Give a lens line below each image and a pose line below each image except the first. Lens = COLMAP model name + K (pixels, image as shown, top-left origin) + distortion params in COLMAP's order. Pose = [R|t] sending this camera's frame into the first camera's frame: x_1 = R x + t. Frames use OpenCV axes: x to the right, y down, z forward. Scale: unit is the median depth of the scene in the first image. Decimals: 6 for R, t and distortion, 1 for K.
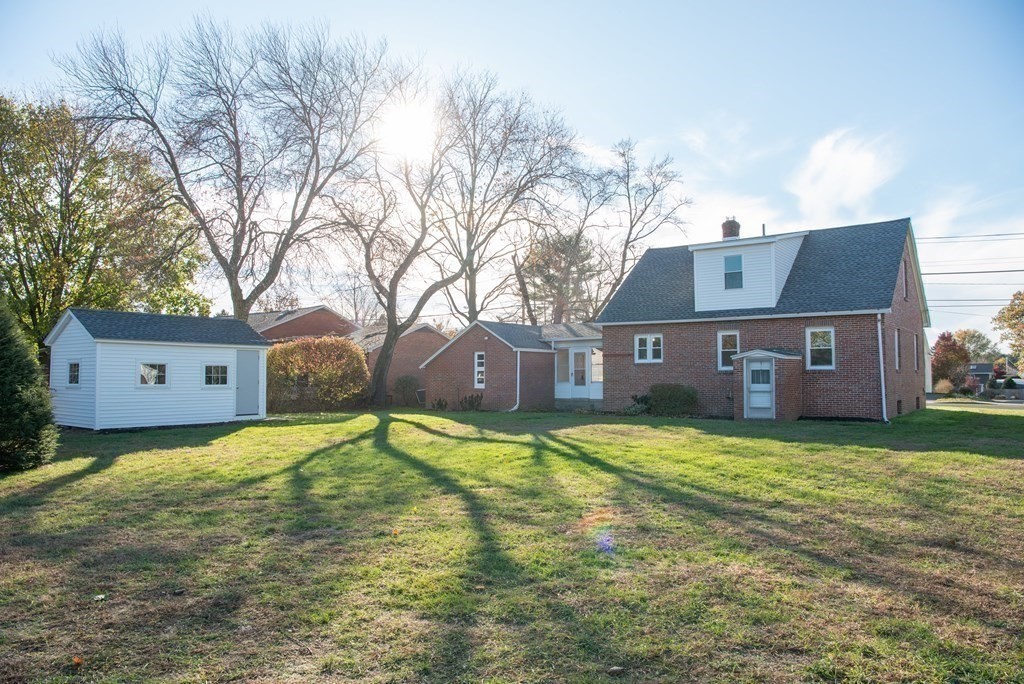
lens RADIAL K [[739.0, 0, 512.8], [0, 739.0, 355.8], [0, 0, 1]] dist [-0.055743, 0.006631]
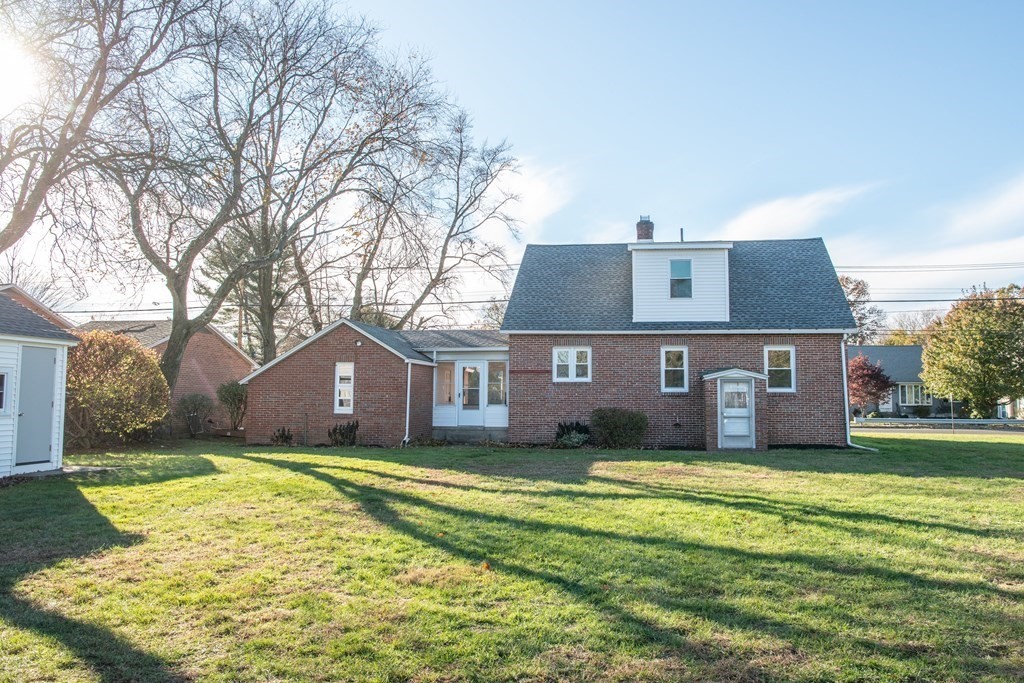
lens RADIAL K [[774.4, 0, 506.8], [0, 774.4, 357.3], [0, 0, 1]] dist [-0.060844, 0.006175]
pose [[0.870200, 0.031719, 0.491677, -0.315266], [-0.021012, 0.999407, -0.027287, 0.007748], [-0.492251, 0.013414, 0.870350, 0.305468]]
